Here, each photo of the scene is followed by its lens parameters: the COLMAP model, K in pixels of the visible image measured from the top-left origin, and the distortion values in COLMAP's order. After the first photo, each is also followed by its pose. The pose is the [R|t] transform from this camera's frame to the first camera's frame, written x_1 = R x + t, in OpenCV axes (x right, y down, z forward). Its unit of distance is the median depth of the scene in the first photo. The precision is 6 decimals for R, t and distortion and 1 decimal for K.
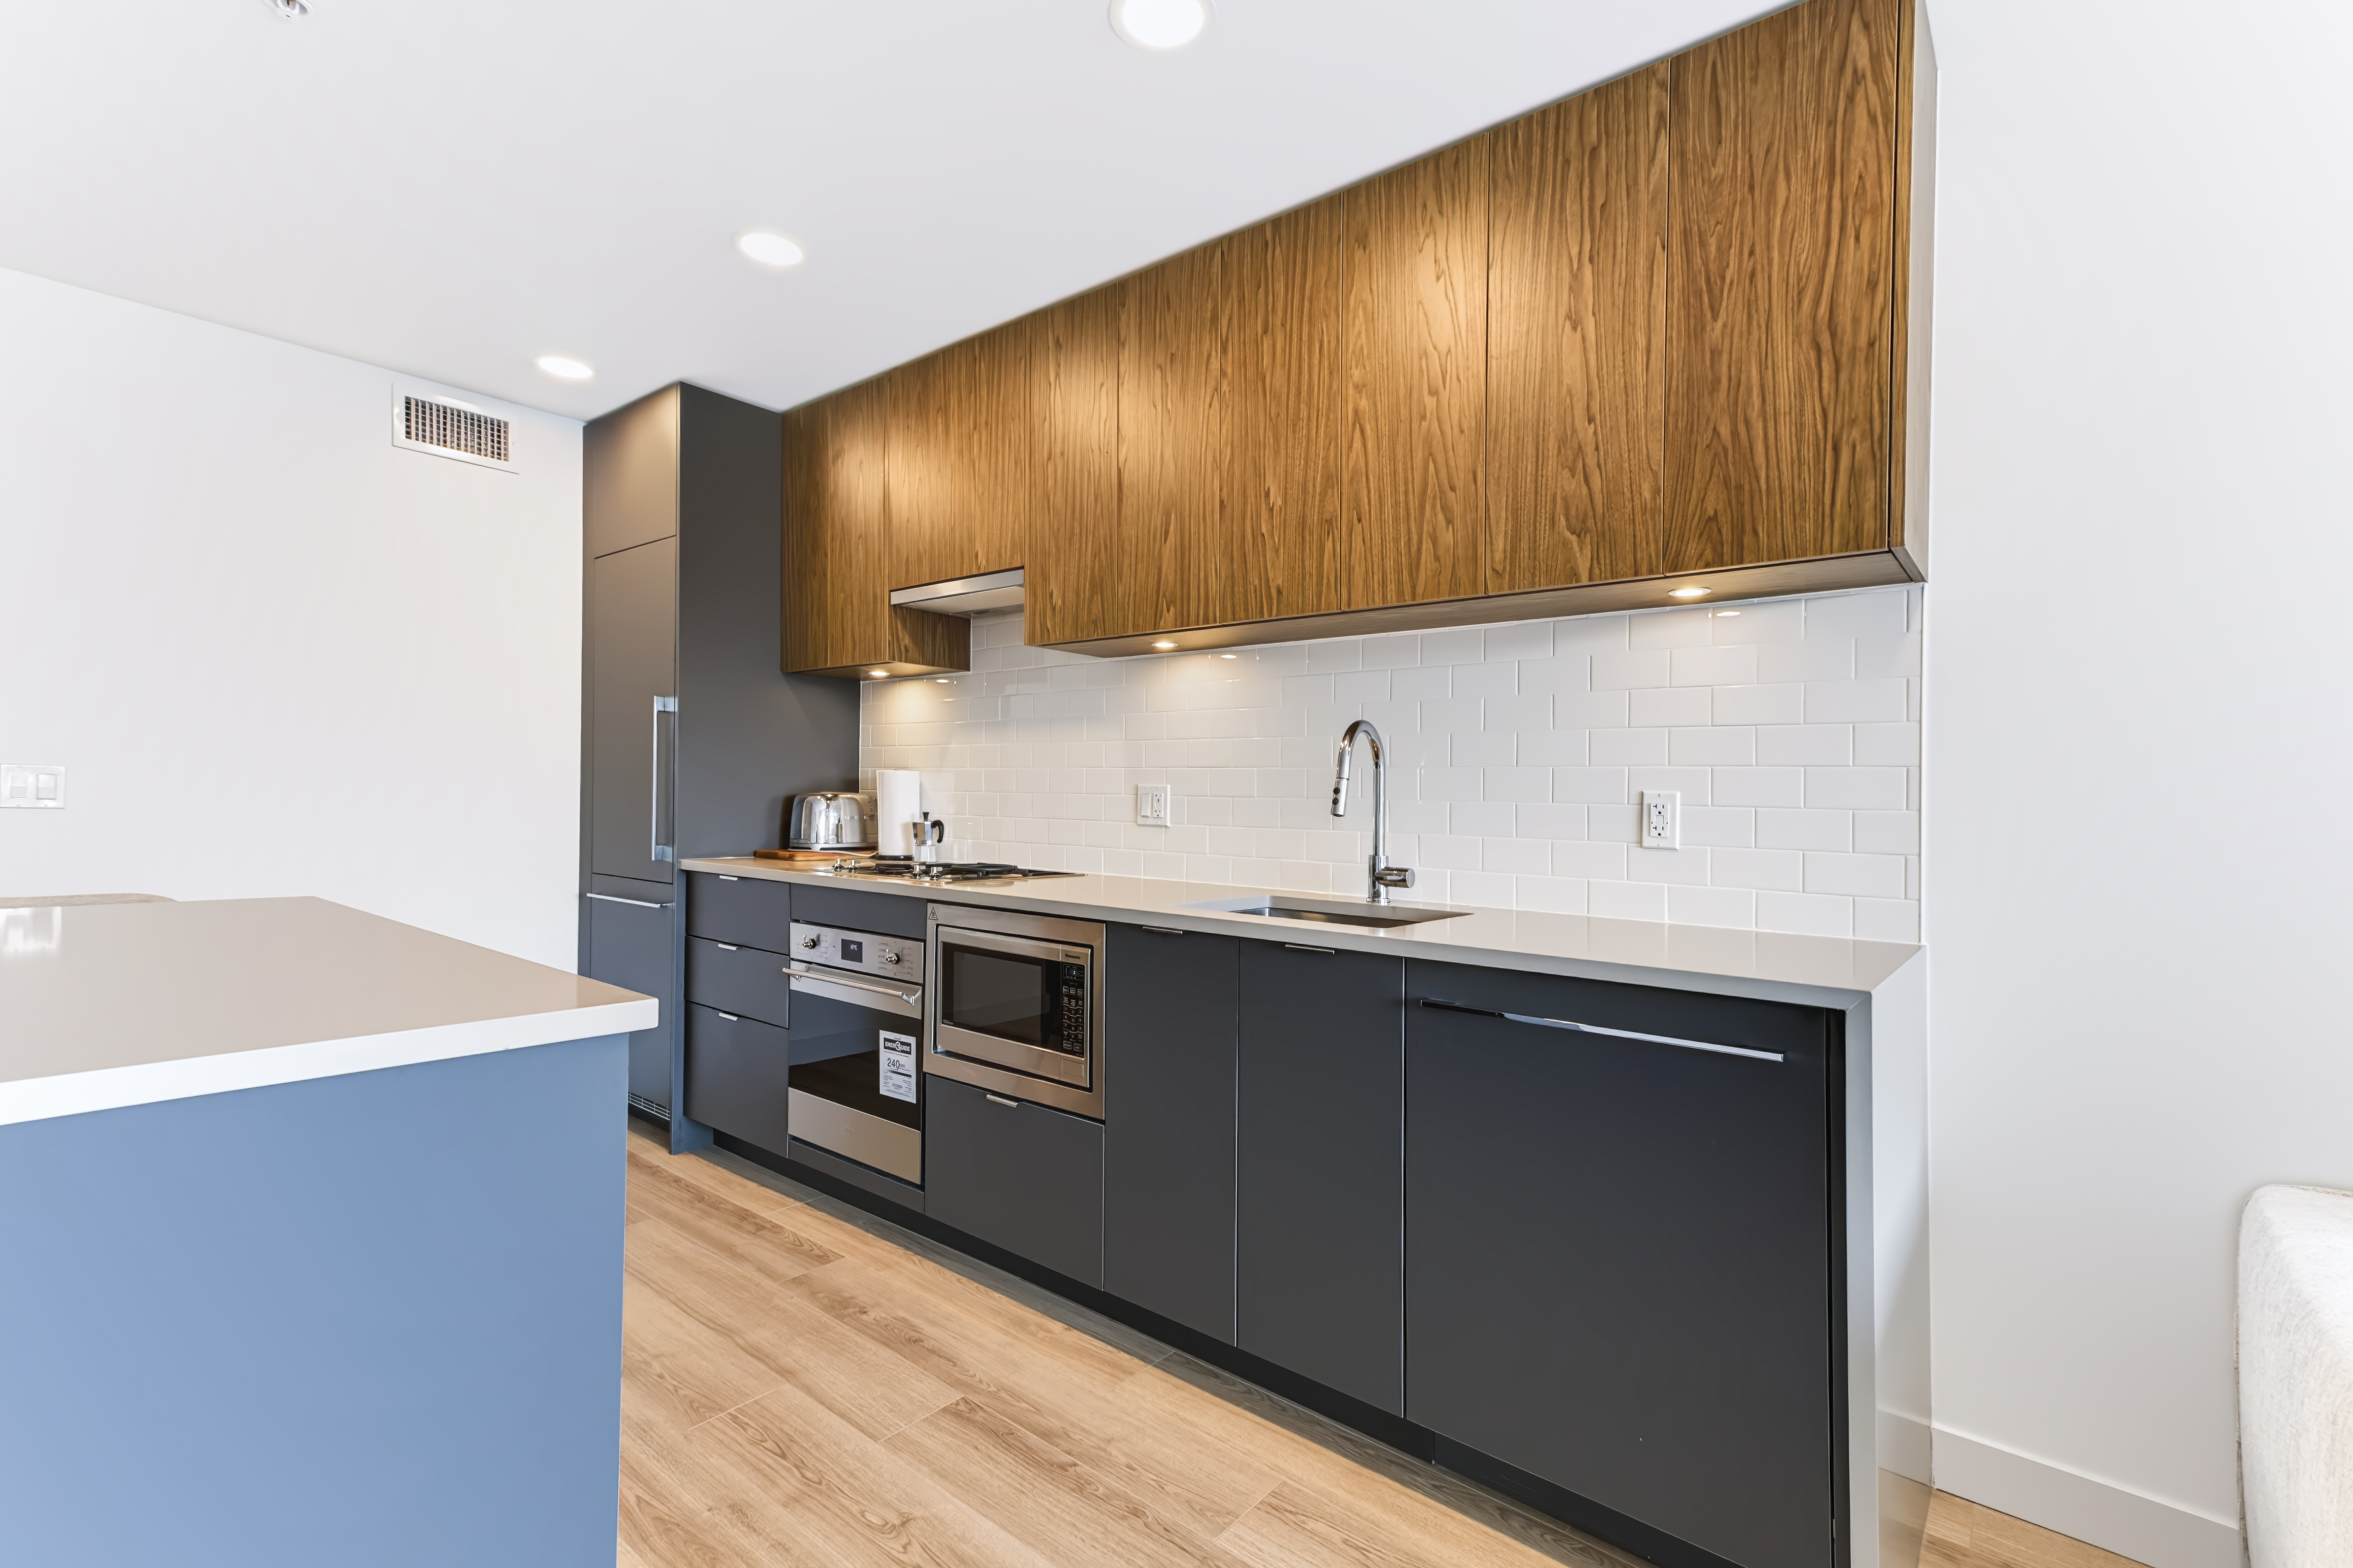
lens RADIAL K [[1079.2, 0, 1175.1], [0, 1079.2, 791.4], [0, 0, 1]] dist [0.027198, 0.000164]
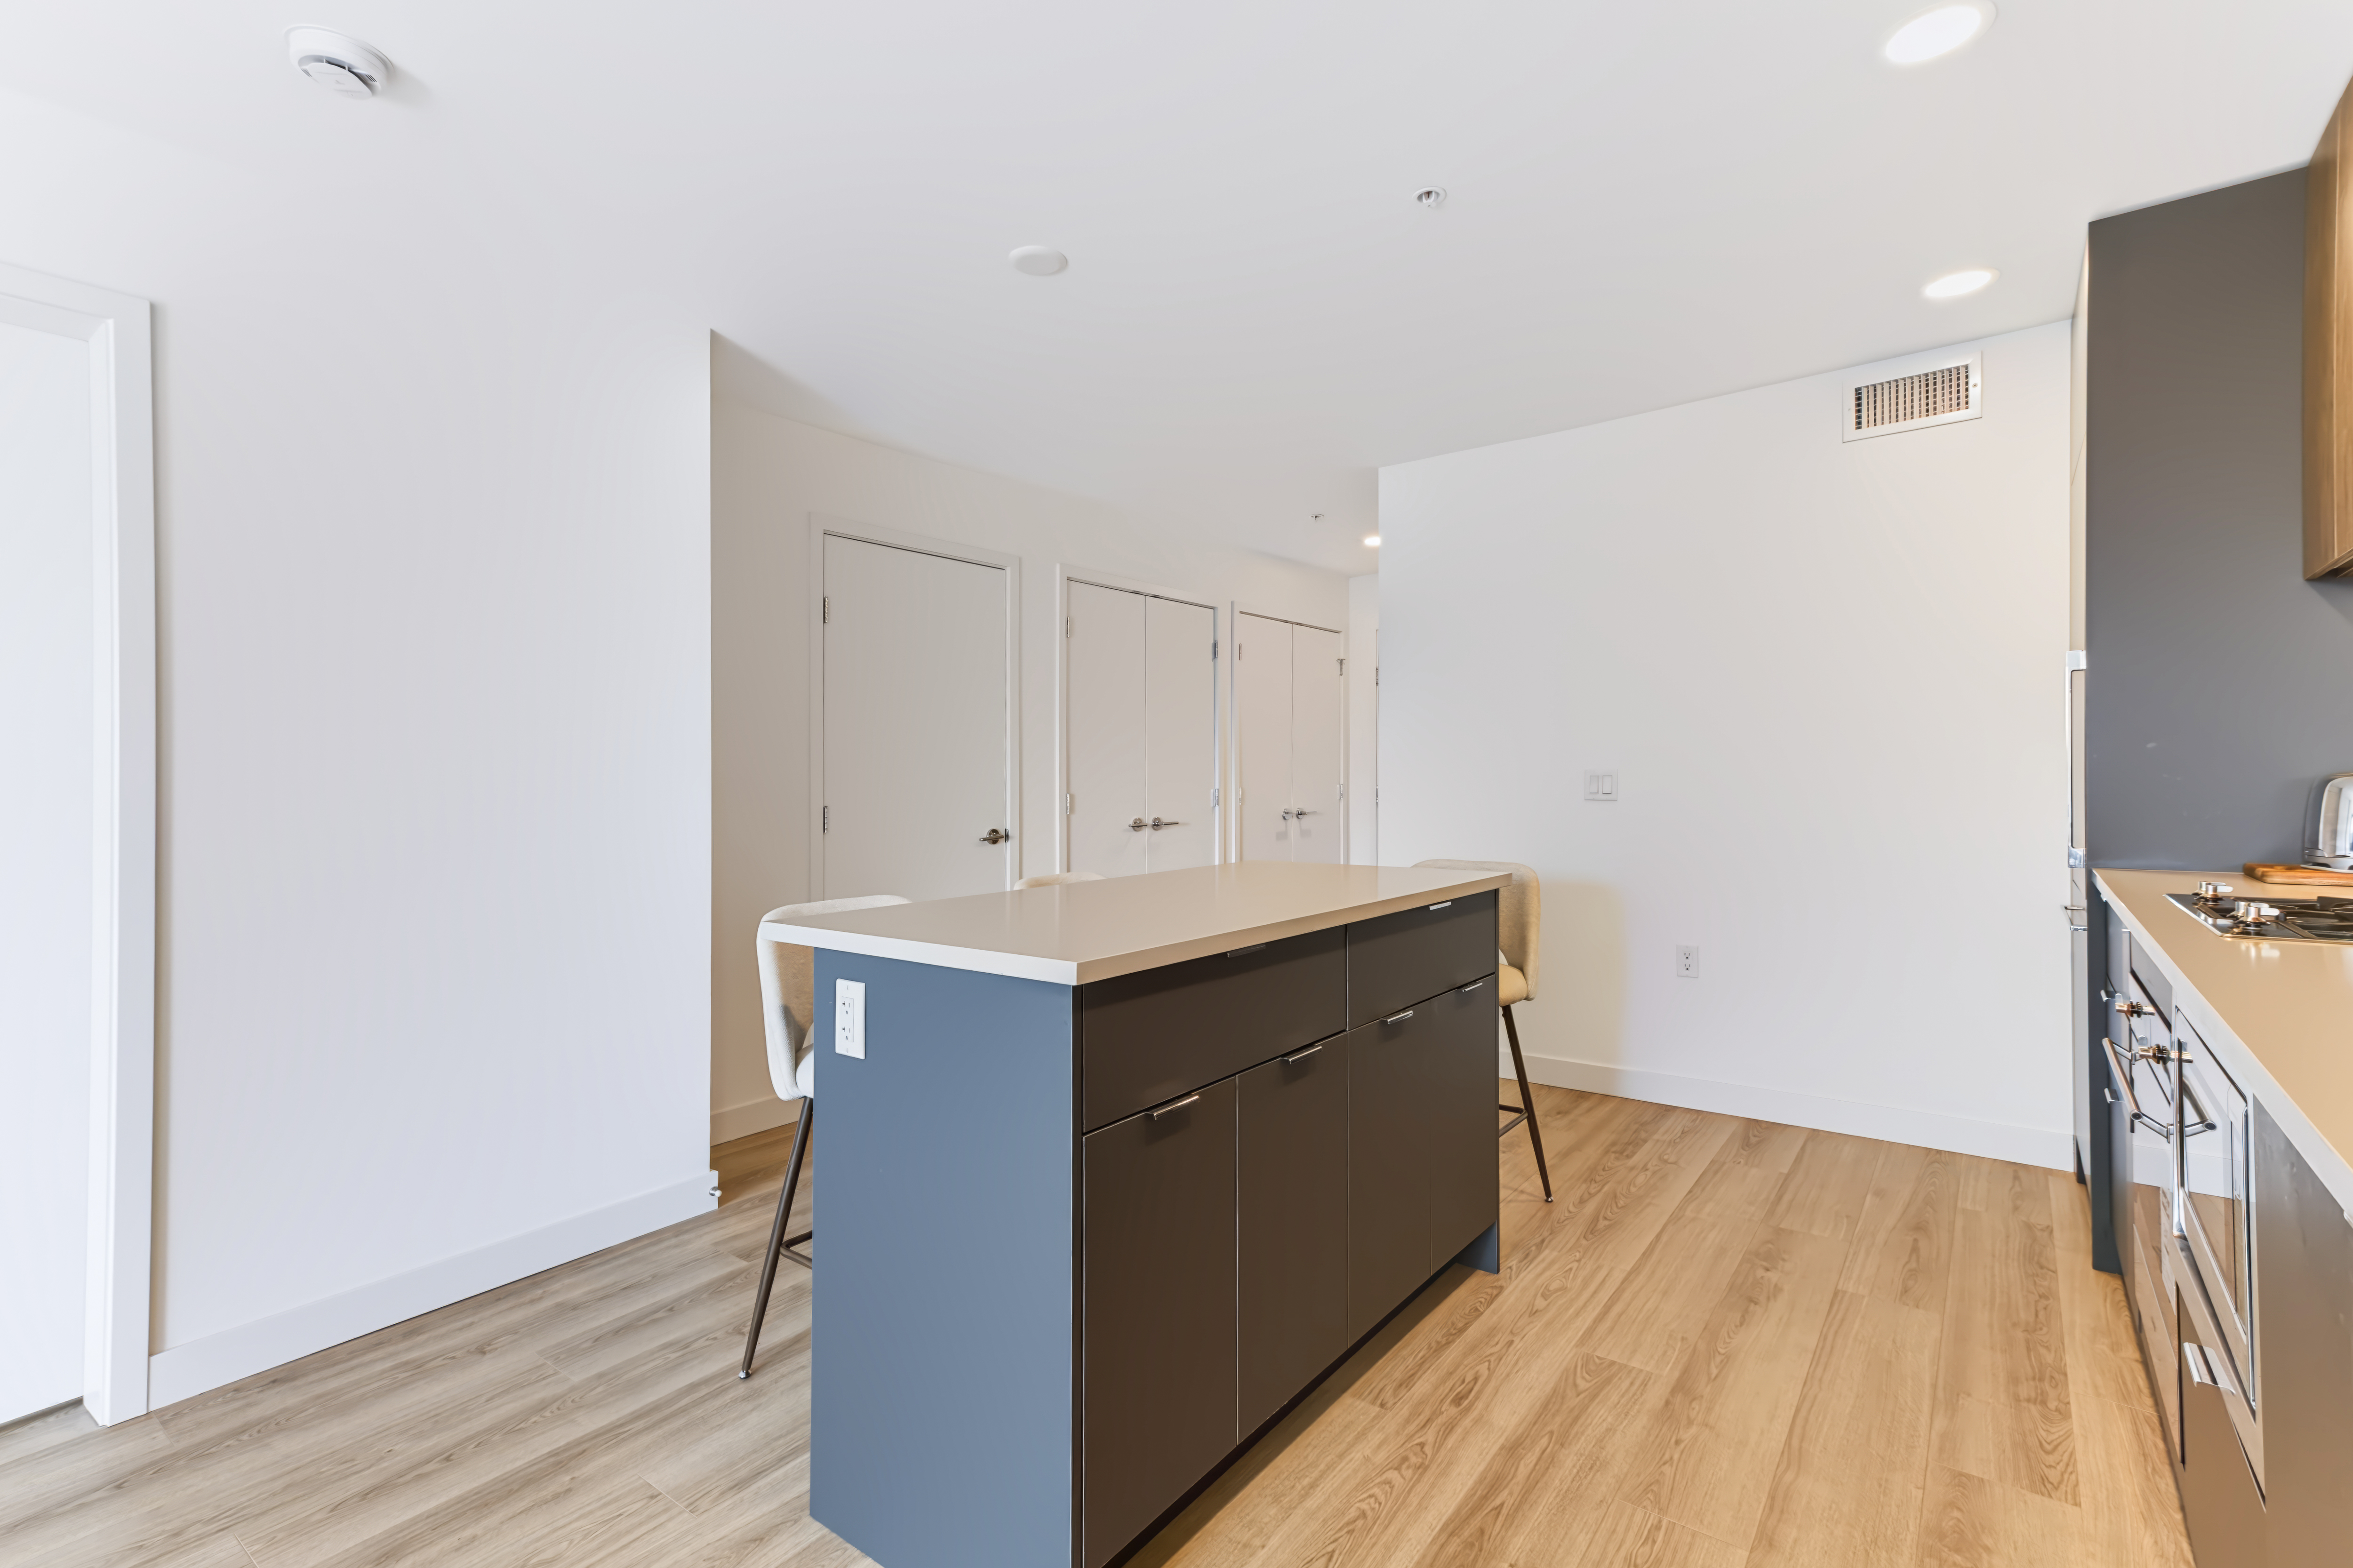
lens RADIAL K [[1062.6, 0, 1210.5], [0, 1062.6, 770.9], [0, 0, 1]] dist [0.023477, -0.000561]
pose [[0.056298, -0.025996, -0.998075, 0.344375], [0.016852, 0.999543, -0.025084, 0.006958], [0.998272, -0.015408, 0.056711, 0.510680]]
